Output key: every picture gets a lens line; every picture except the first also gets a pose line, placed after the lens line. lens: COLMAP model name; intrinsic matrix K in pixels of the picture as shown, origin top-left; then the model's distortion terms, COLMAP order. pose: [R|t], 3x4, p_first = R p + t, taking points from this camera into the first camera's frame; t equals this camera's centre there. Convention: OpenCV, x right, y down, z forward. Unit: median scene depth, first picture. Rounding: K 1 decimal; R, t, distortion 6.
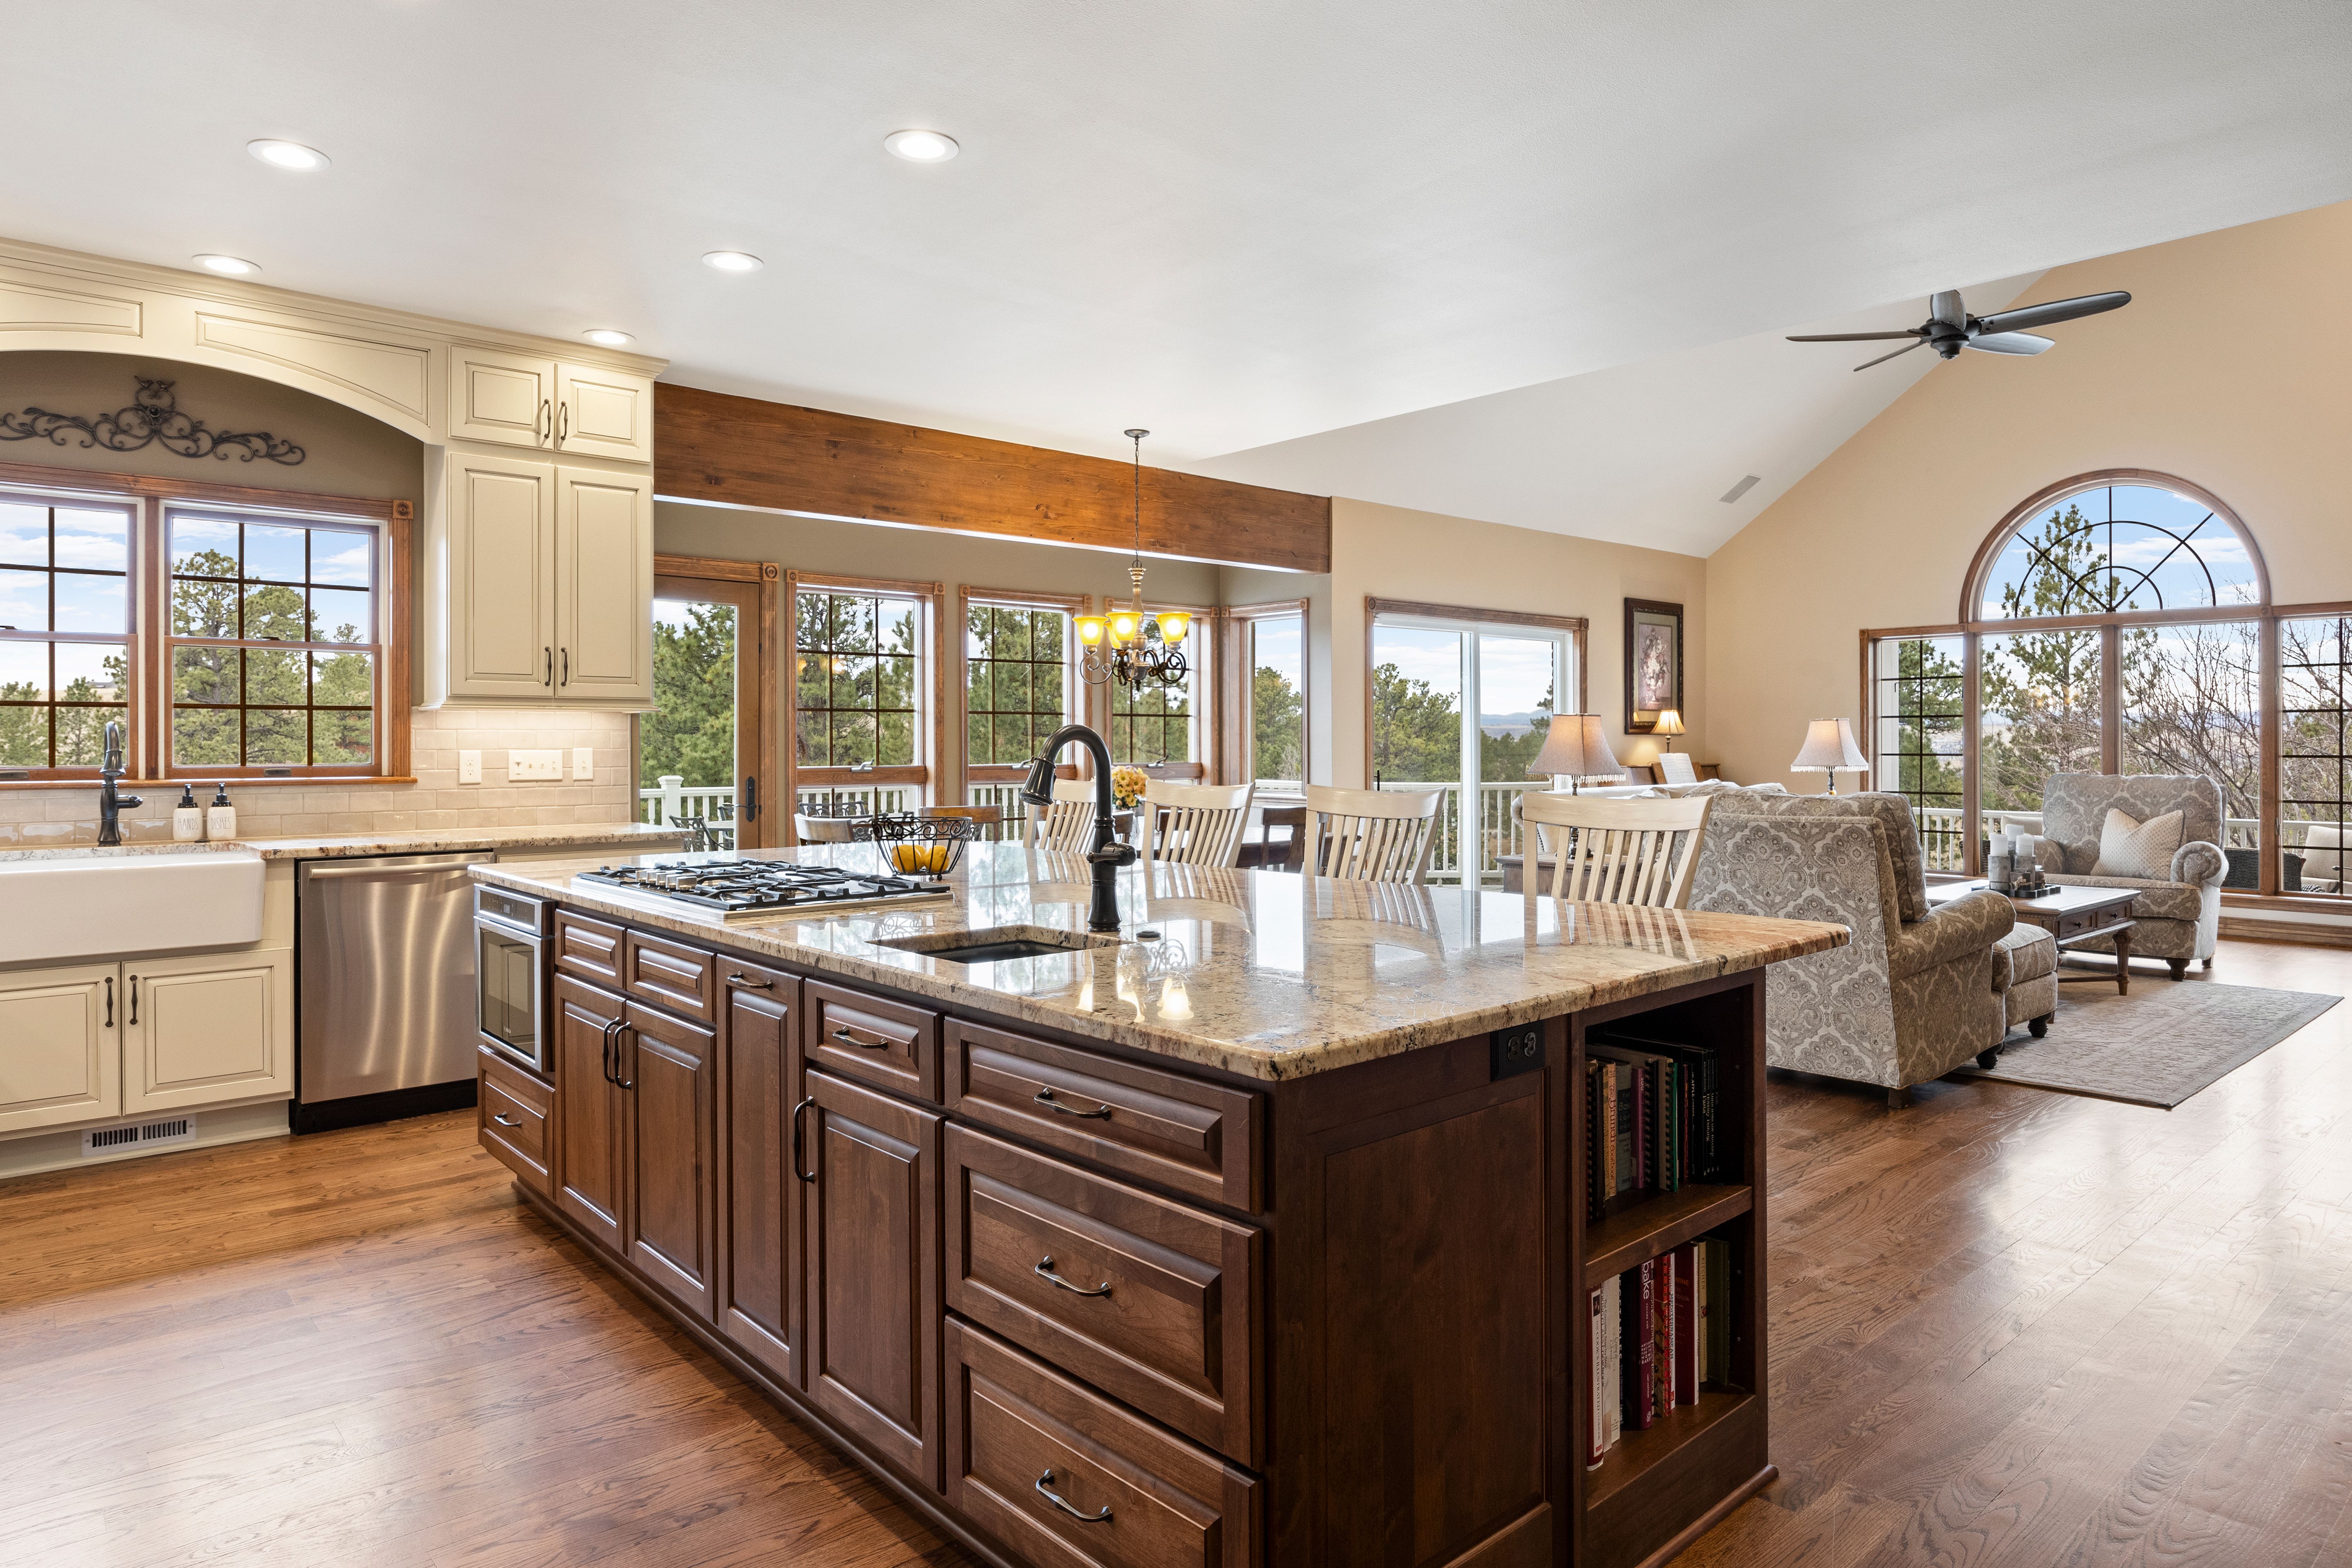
lens RADIAL K [[1388.5, 0, 1187.2], [0, 1388.5, 753.1], [0, 0, 1]] dist [-0.000264, -0.000010]
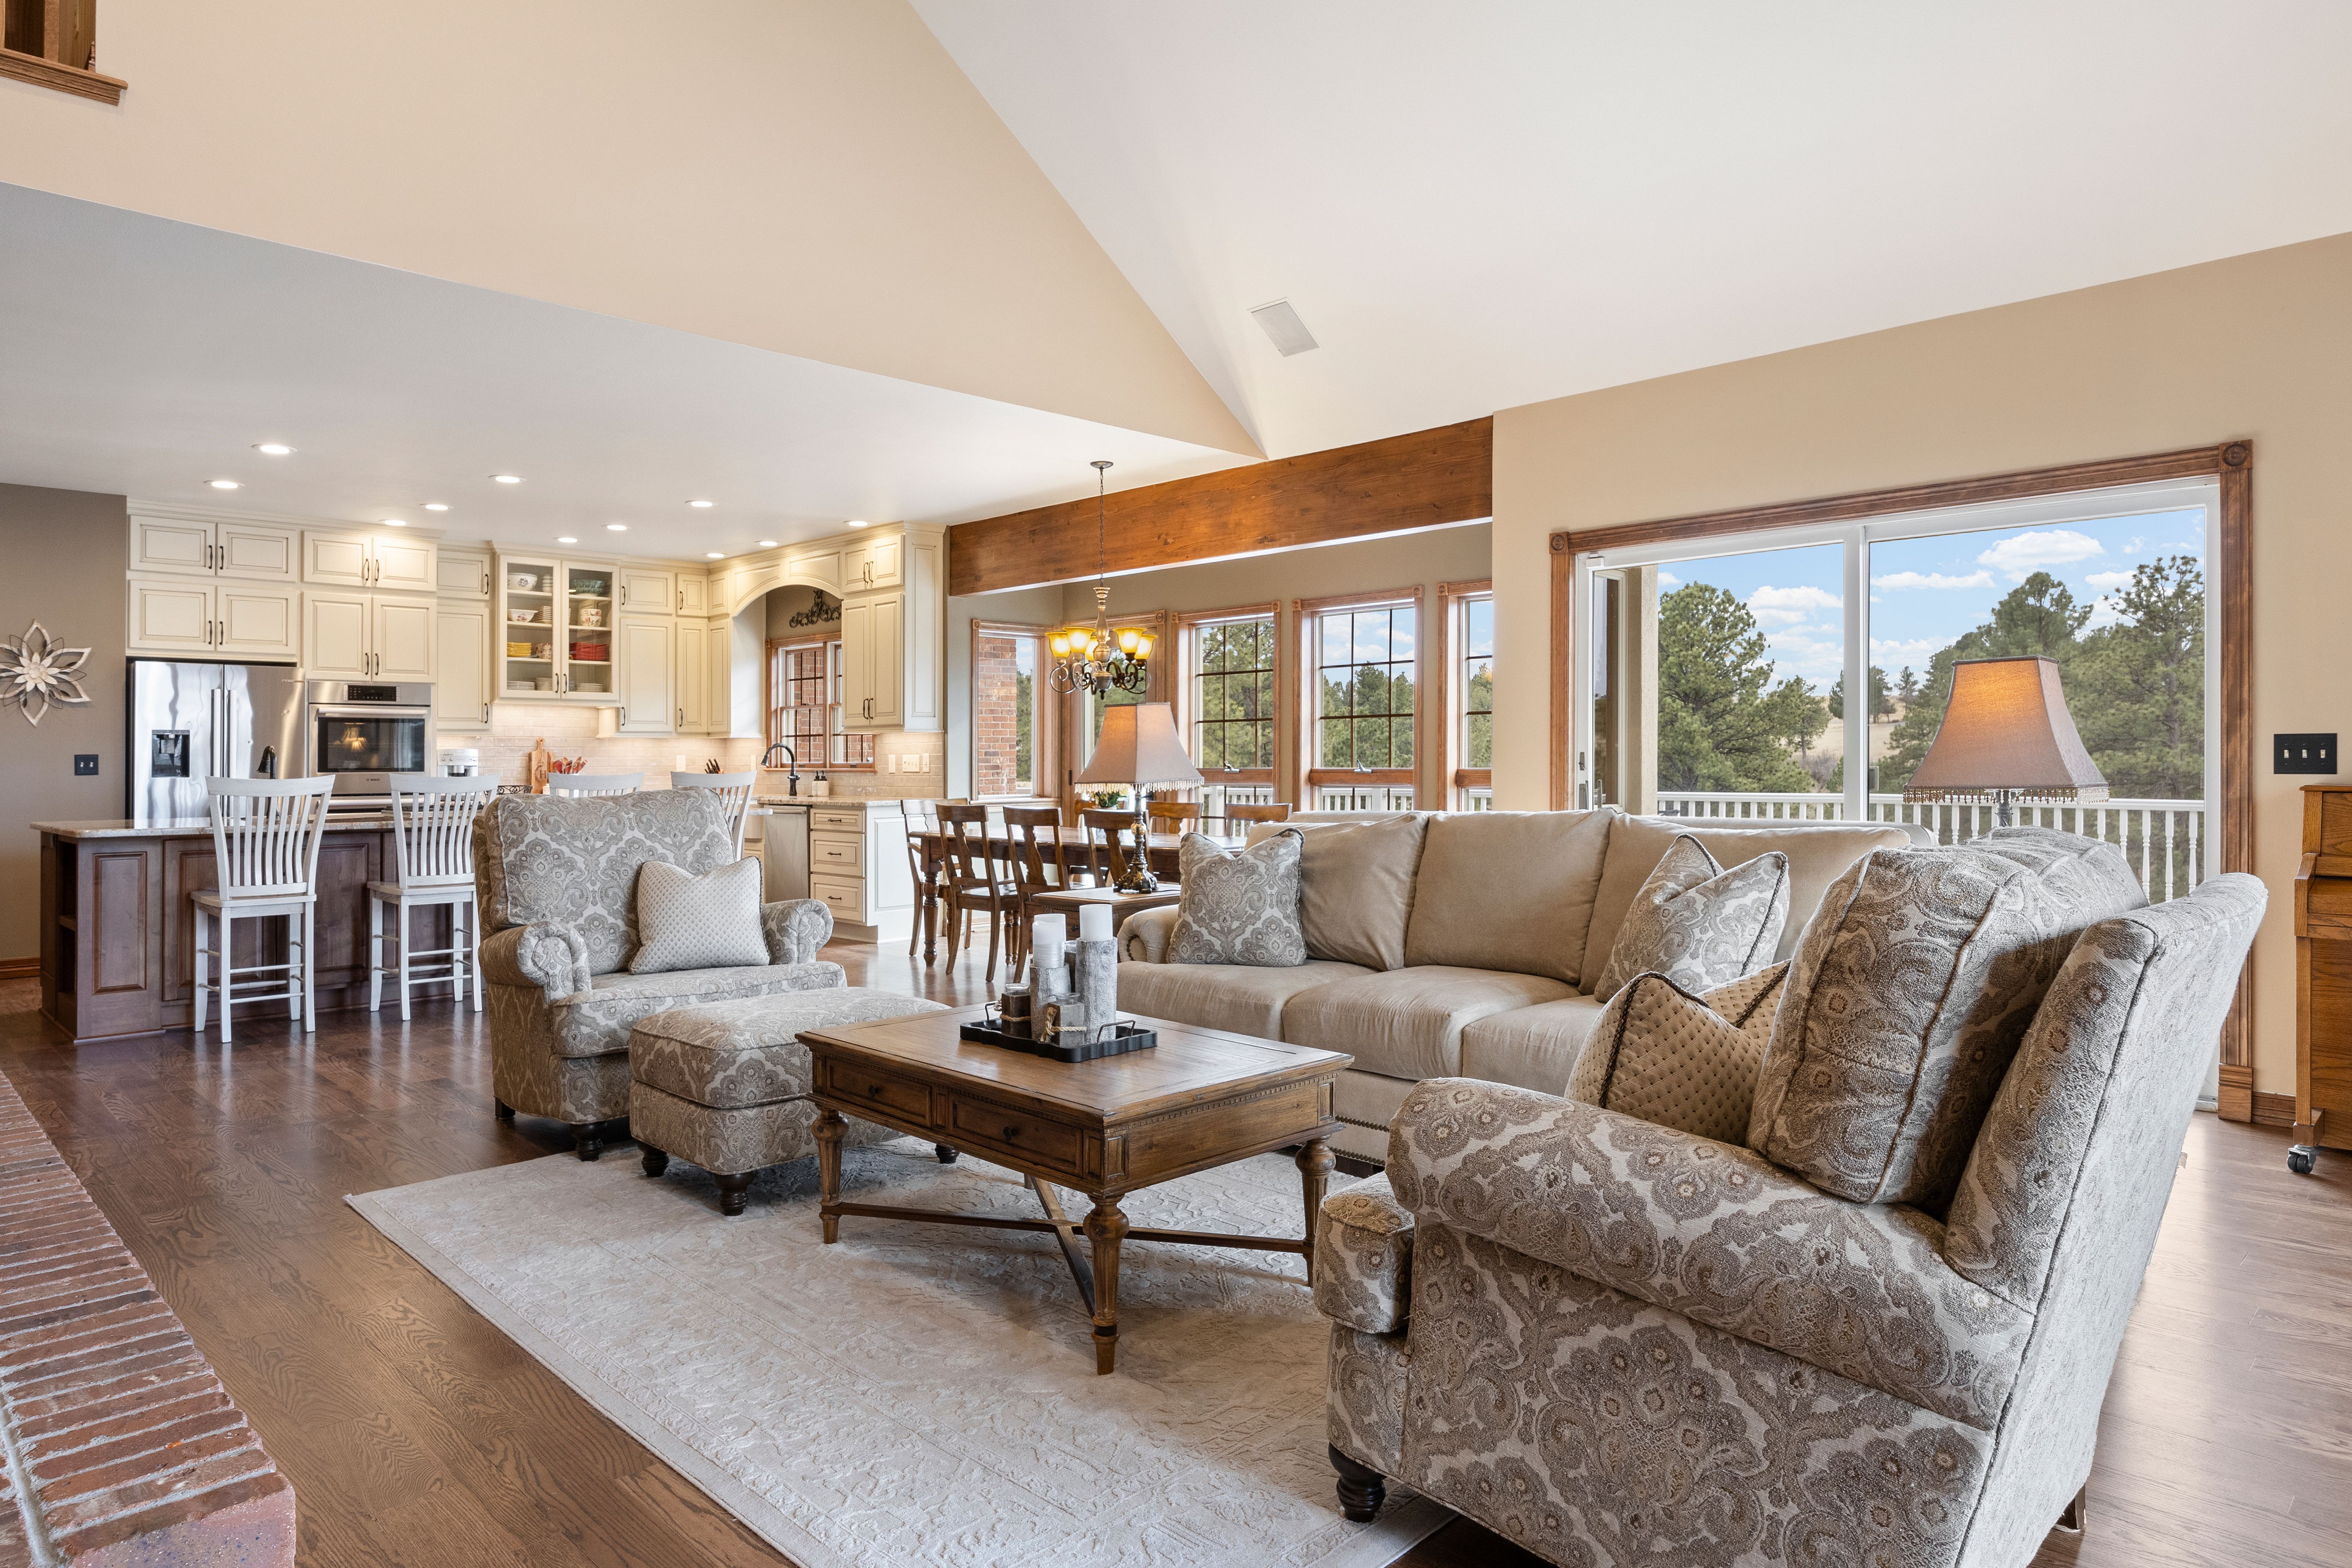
lens RADIAL K [[1388.4, 0, 1187.2], [0, 1388.4, 753.1], [0, 0, 1]] dist [-0.000264, -0.000010]
pose [[0.053543, -0.004833, -0.998554, 1.010253], [-0.007048, 0.999962, -0.005218, -0.000939], [0.998541, 0.007318, 0.053506, 0.986261]]
